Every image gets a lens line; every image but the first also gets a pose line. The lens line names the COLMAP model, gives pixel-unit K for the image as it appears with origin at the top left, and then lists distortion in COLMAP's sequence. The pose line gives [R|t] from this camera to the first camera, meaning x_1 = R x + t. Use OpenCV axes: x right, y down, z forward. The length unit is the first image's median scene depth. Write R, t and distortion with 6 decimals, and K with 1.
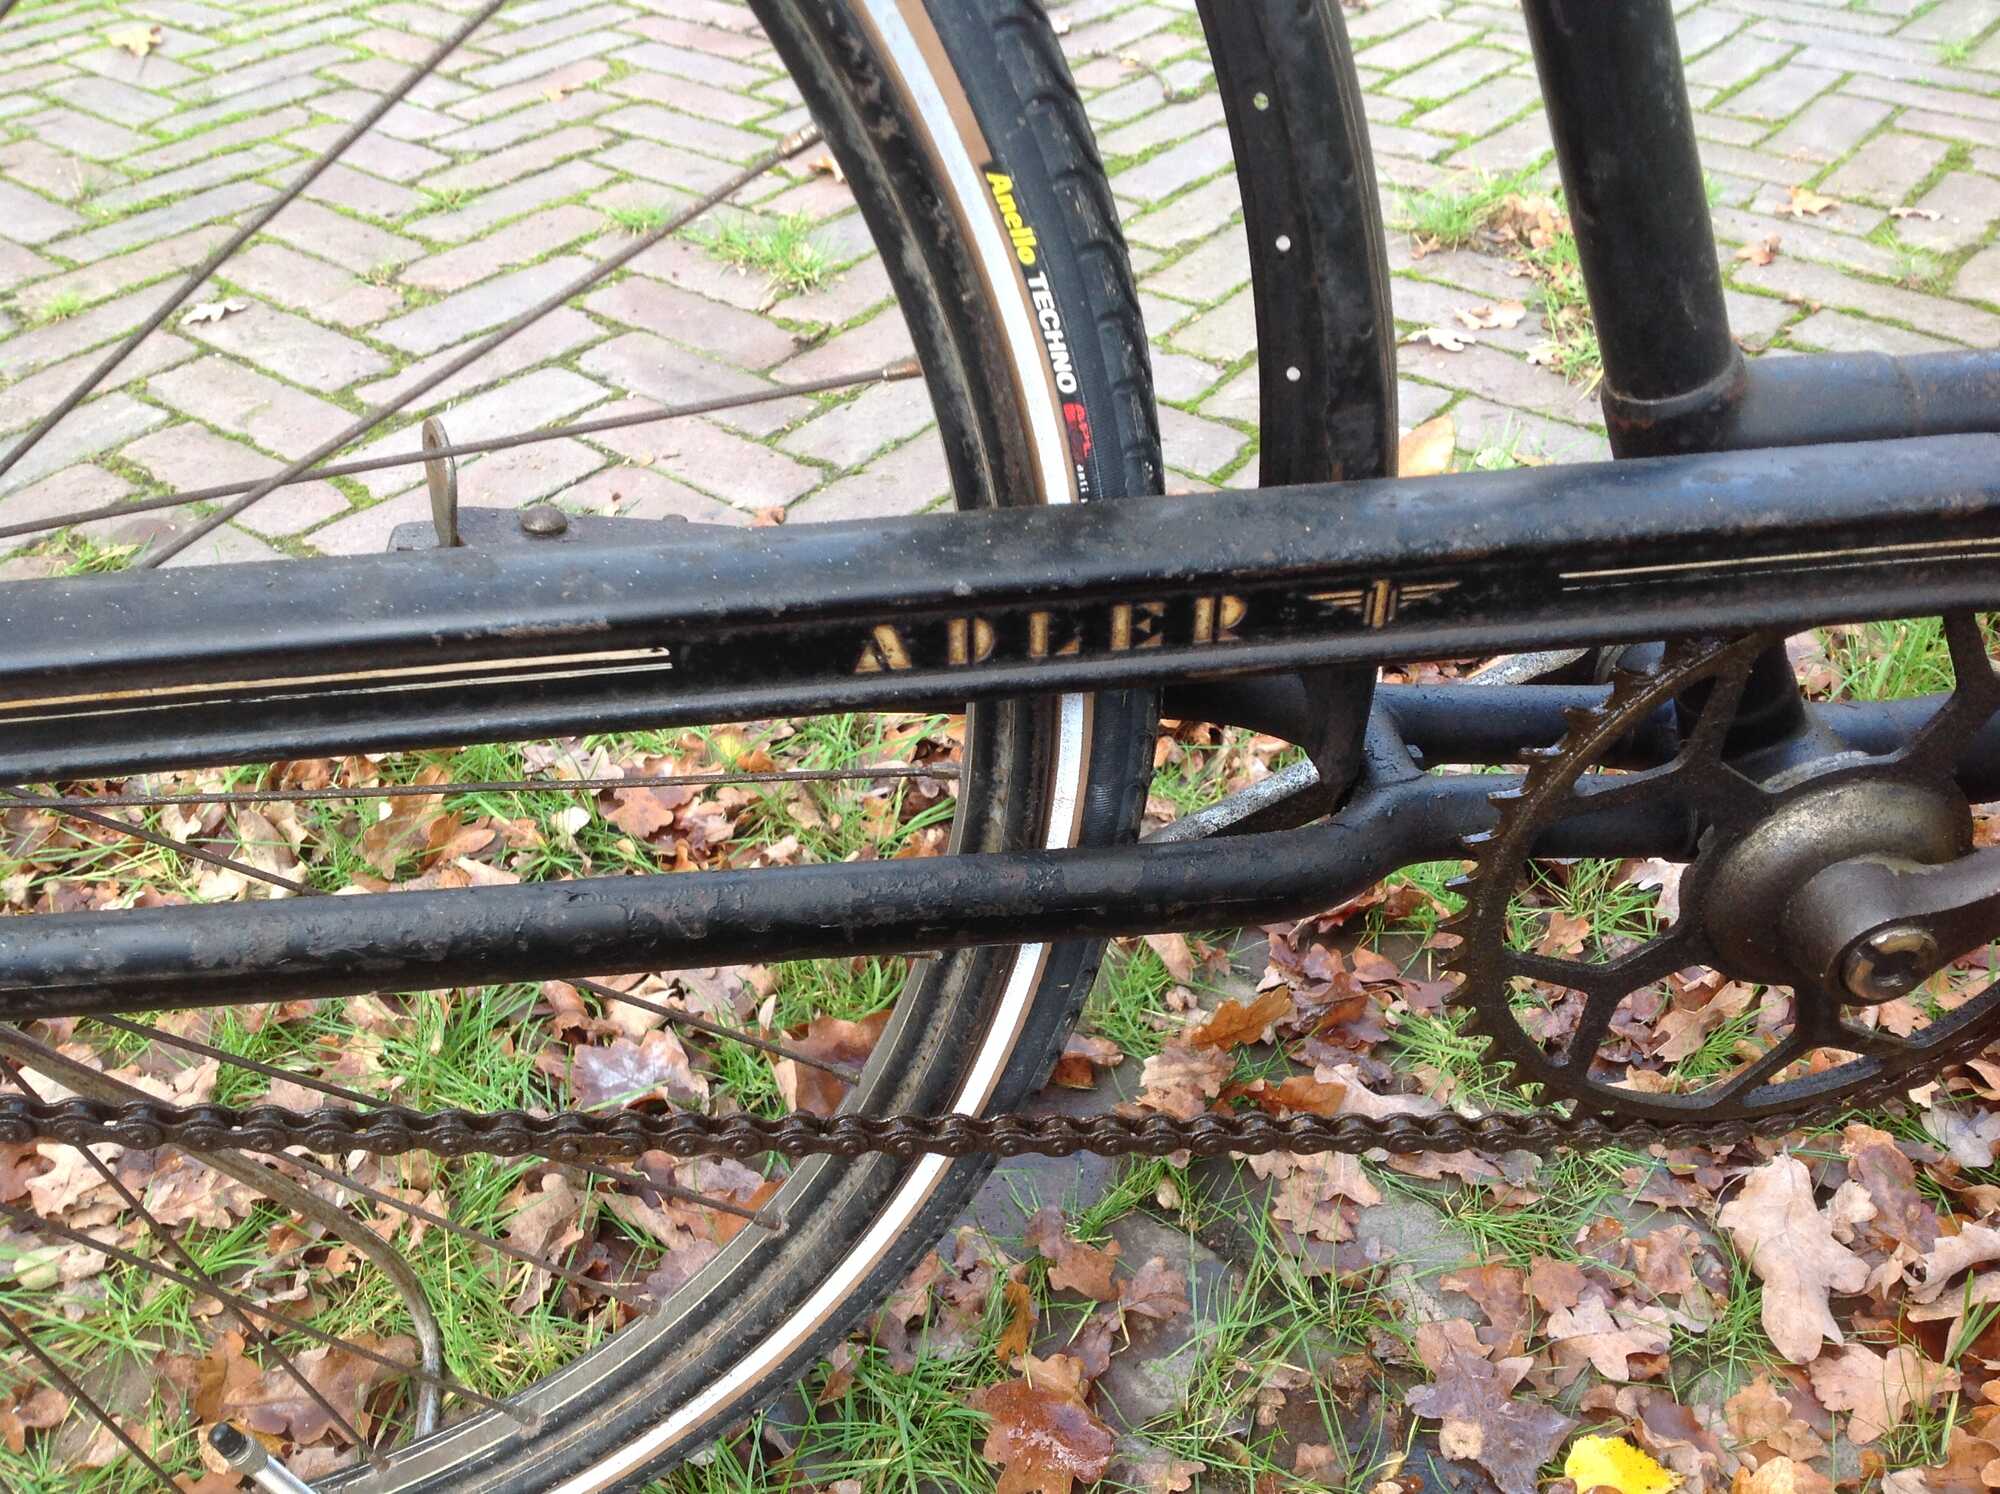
lens RADIAL K [[2216.1, 0, 1000.0], [0, 2216.1, 747.0], [0, 0, 1]] dist [0.011198, -0.036513]
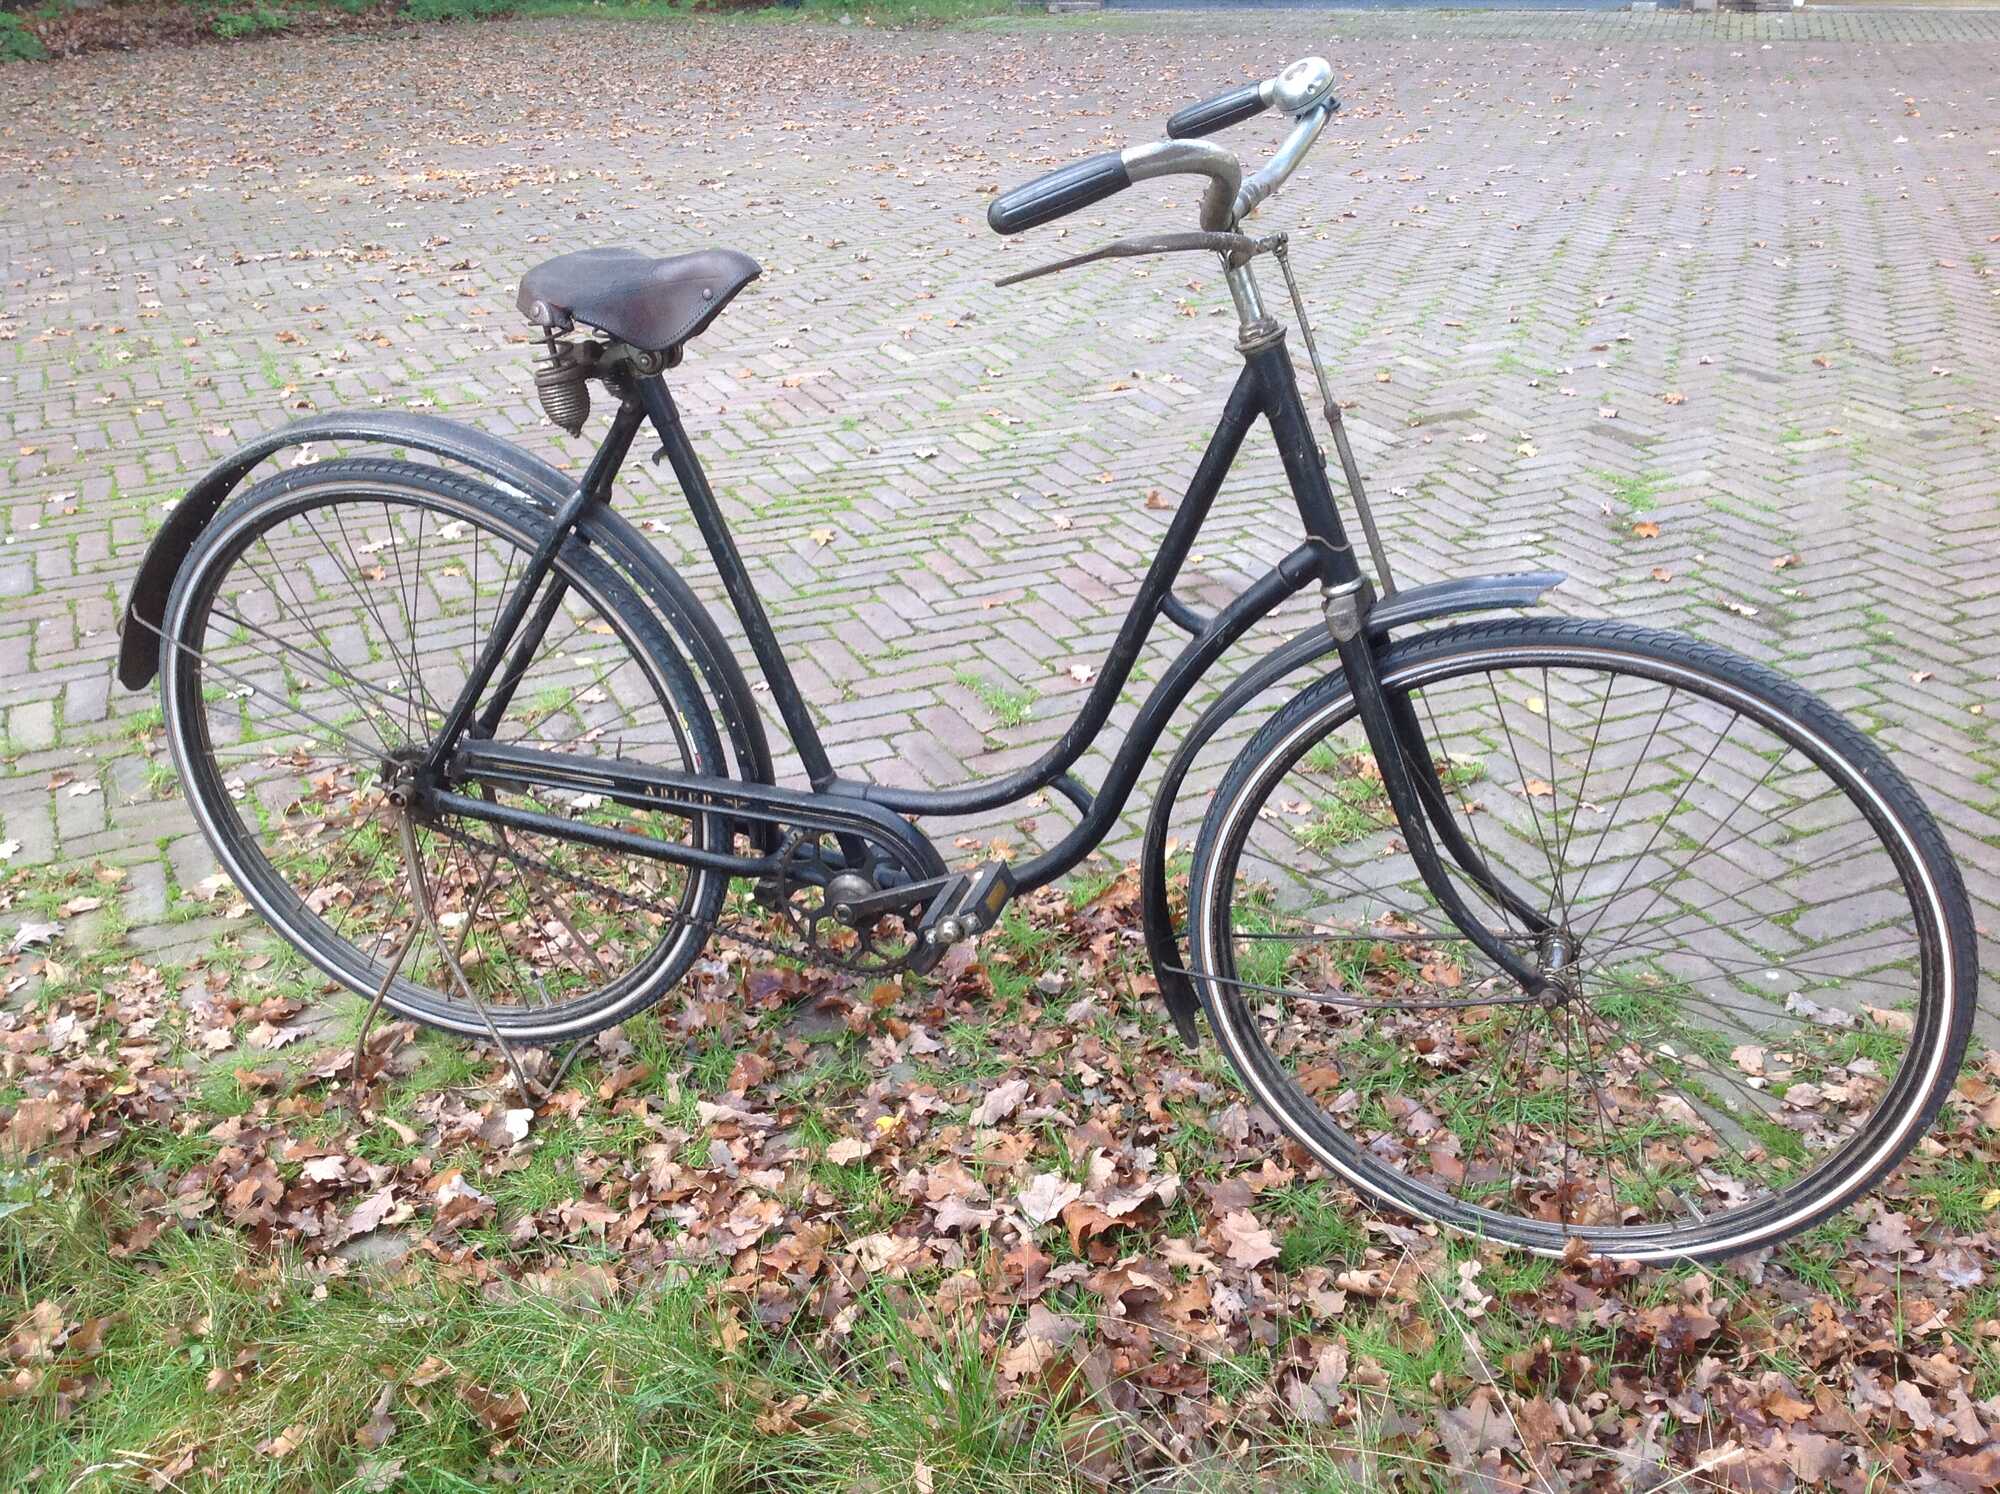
lens RADIAL K [[2216.1, 0, 1000.0], [0, 2216.1, 747.0], [0, 0, 1]] dist [0.011198, -0.036513]
pose [[0.907607, 0.201942, -0.368062, 0.622133], [-0.262515, 0.957161, -0.122181, 0.067398], [0.327621, 0.207514, 0.921739, -0.866680]]
